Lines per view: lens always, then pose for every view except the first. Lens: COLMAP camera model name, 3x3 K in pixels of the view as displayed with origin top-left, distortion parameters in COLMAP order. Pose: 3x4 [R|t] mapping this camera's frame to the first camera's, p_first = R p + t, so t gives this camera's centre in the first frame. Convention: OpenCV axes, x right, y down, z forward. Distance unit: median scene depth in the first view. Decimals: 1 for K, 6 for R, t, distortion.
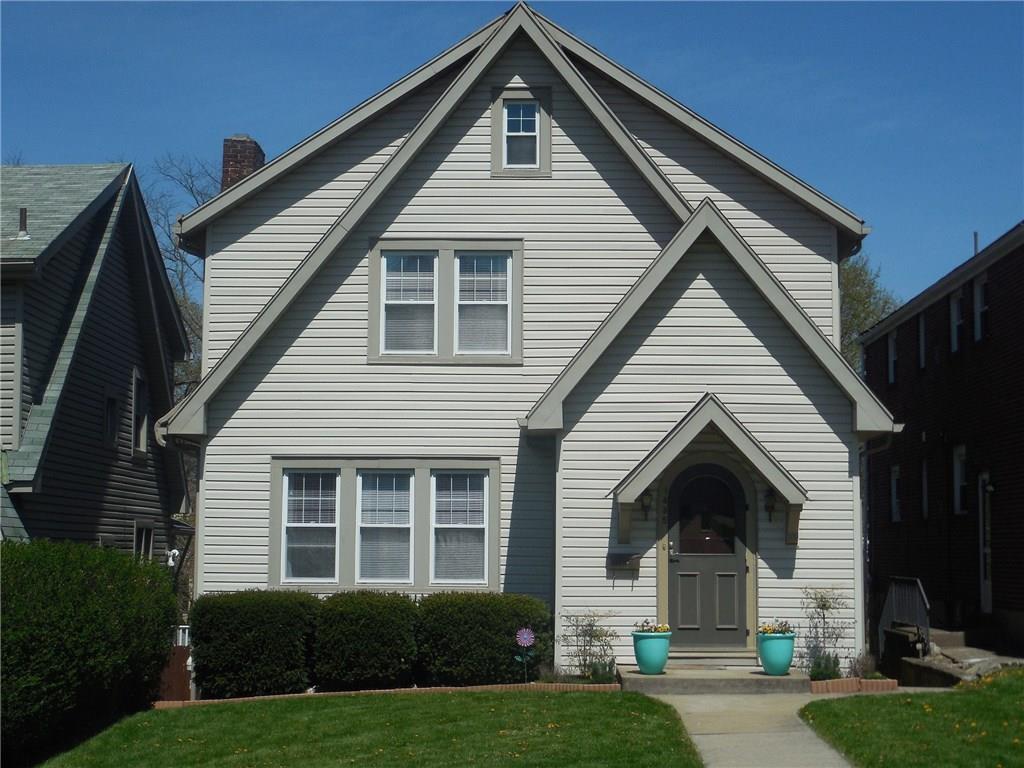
lens RADIAL K [[1629.9, 0, 510.1], [0, 1629.9, 384.9], [0, 0, 1]] dist [0.033937, 0.000000]
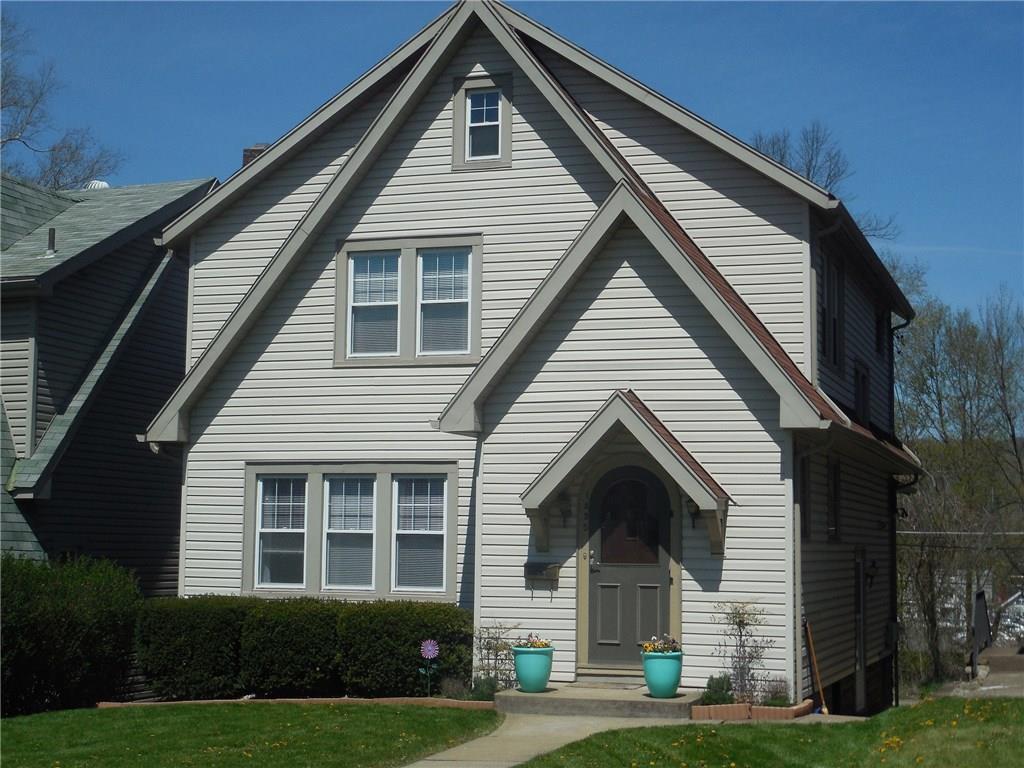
lens RADIAL K [[1629.9, 0, 511.8], [0, 1629.9, 382.0], [0, 0, 1]] dist [0.033937, 0.000000]
pose [[0.952169, -0.023804, -0.304642, 0.320795], [0.023047, 0.999716, -0.006083, 0.004320], [0.304701, -0.001229, 0.952447, 0.092487]]
